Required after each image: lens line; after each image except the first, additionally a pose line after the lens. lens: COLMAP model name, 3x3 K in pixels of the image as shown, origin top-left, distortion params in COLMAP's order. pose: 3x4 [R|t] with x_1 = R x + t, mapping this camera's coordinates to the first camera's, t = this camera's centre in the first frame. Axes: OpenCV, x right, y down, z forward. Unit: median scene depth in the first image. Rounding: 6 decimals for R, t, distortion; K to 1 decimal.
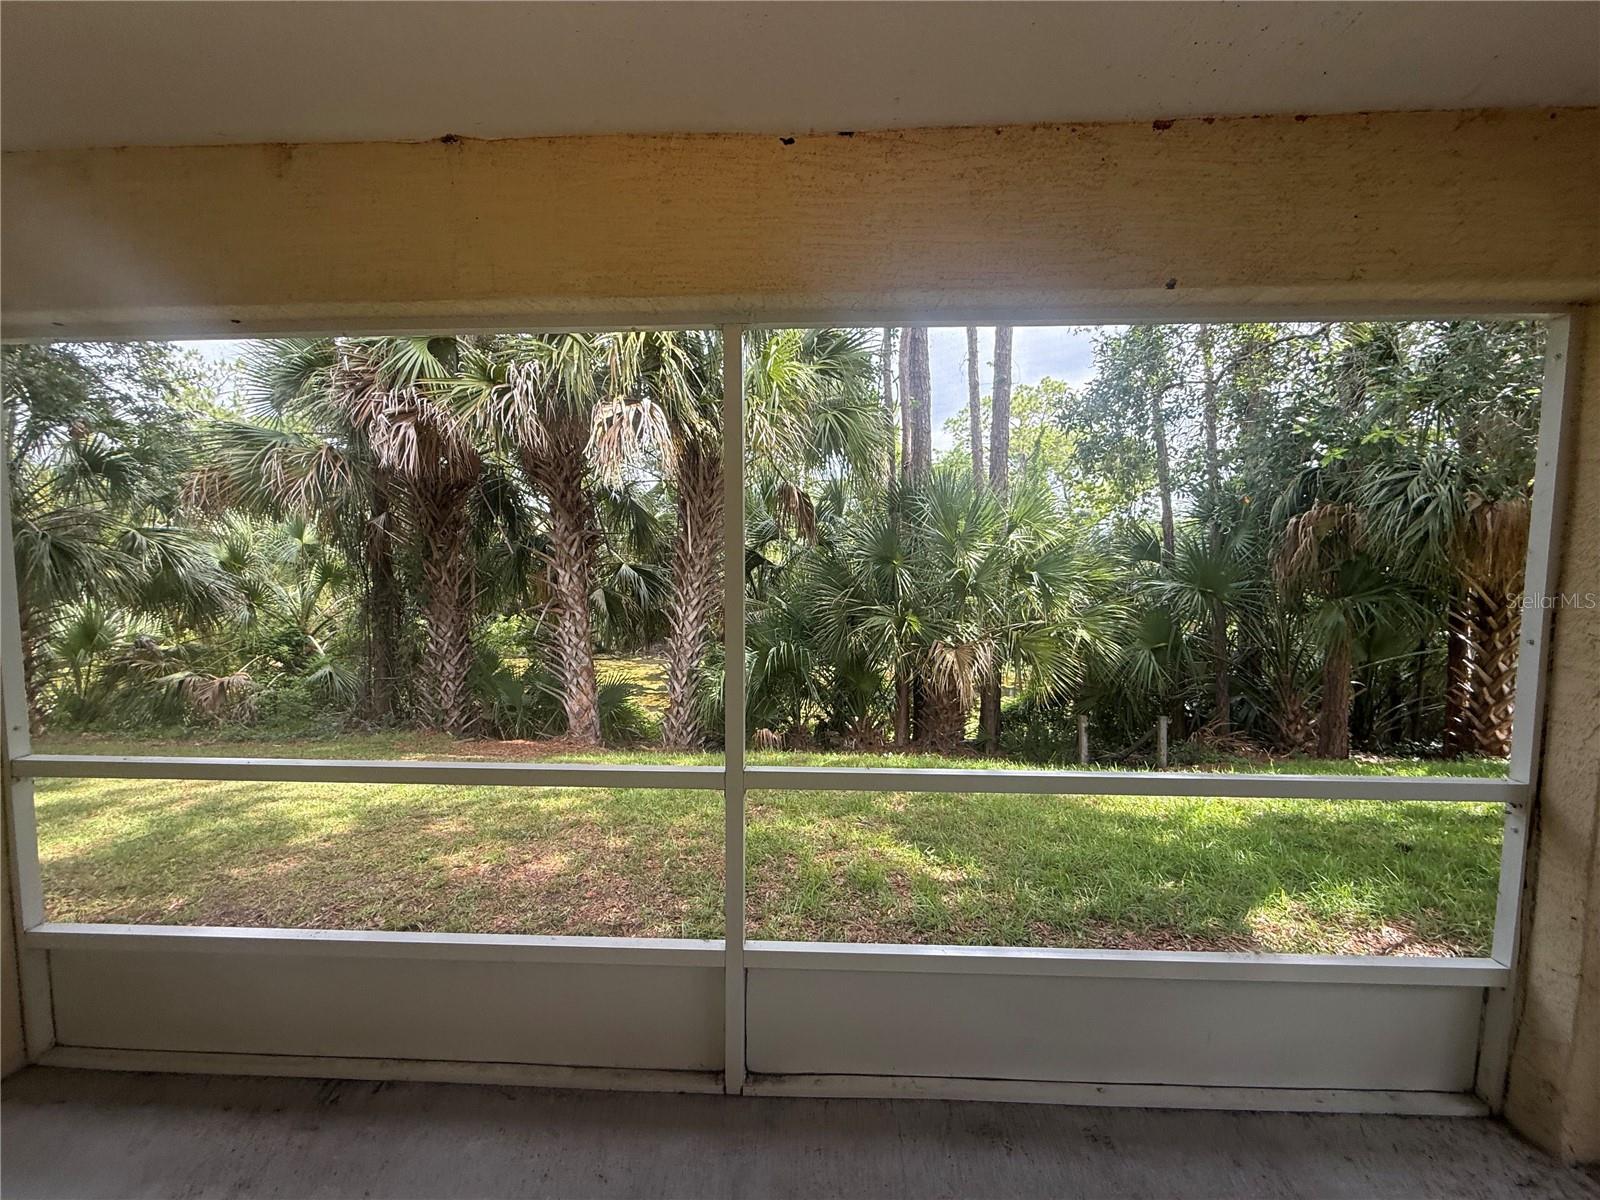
lens RADIAL K [[639.3, 0, 800.0], [0, 639.3, 600.0], [0, 0, 1]] dist [0.000533, -0.000191]
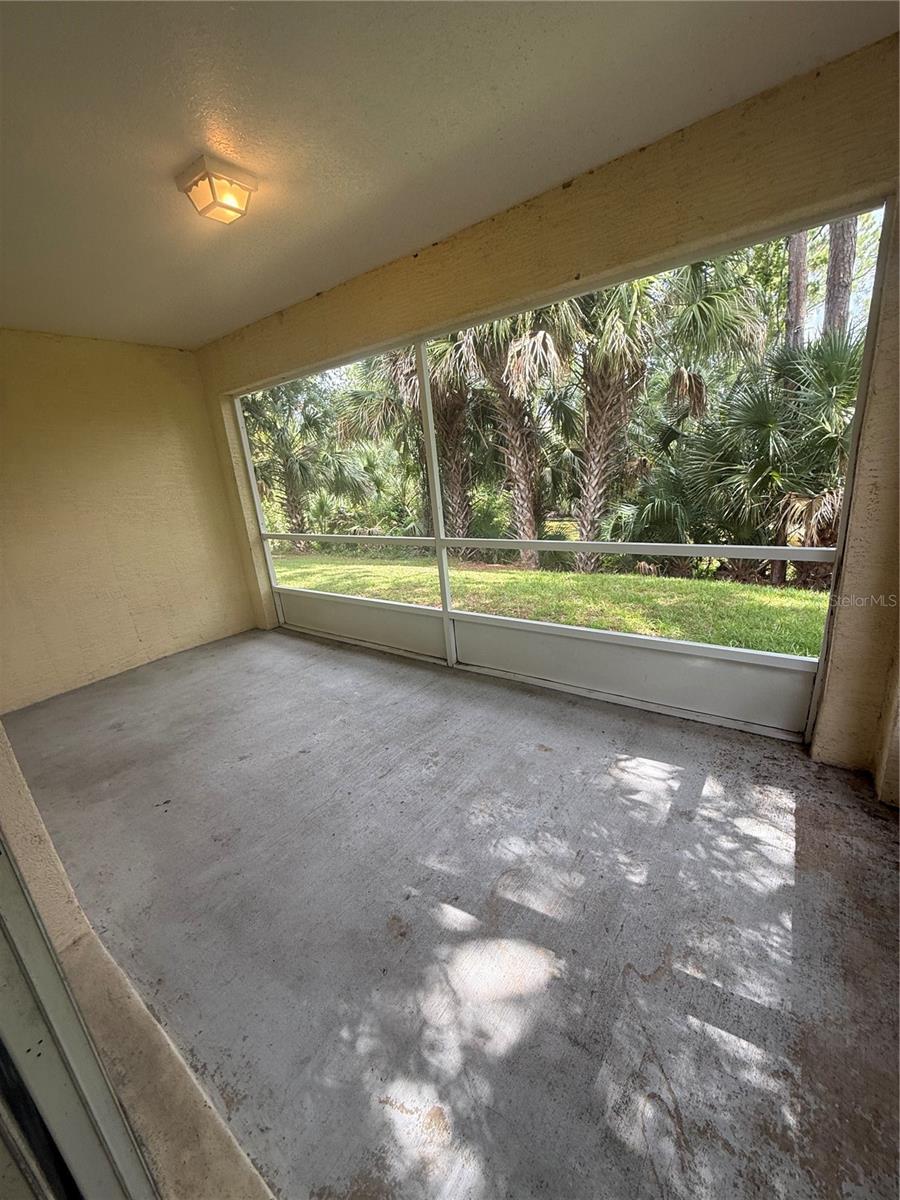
lens RADIAL K [[479.5, 0, 450.0], [0, 479.5, 600.0], [0, 0, 1]] dist [0.000533, -0.000191]
pose [[0.820095, 0.084992, -0.565880, 0.196505], [0.057895, 0.971510, 0.229818, 0.015032], [0.569291, -0.221234, 0.791810, -0.094493]]
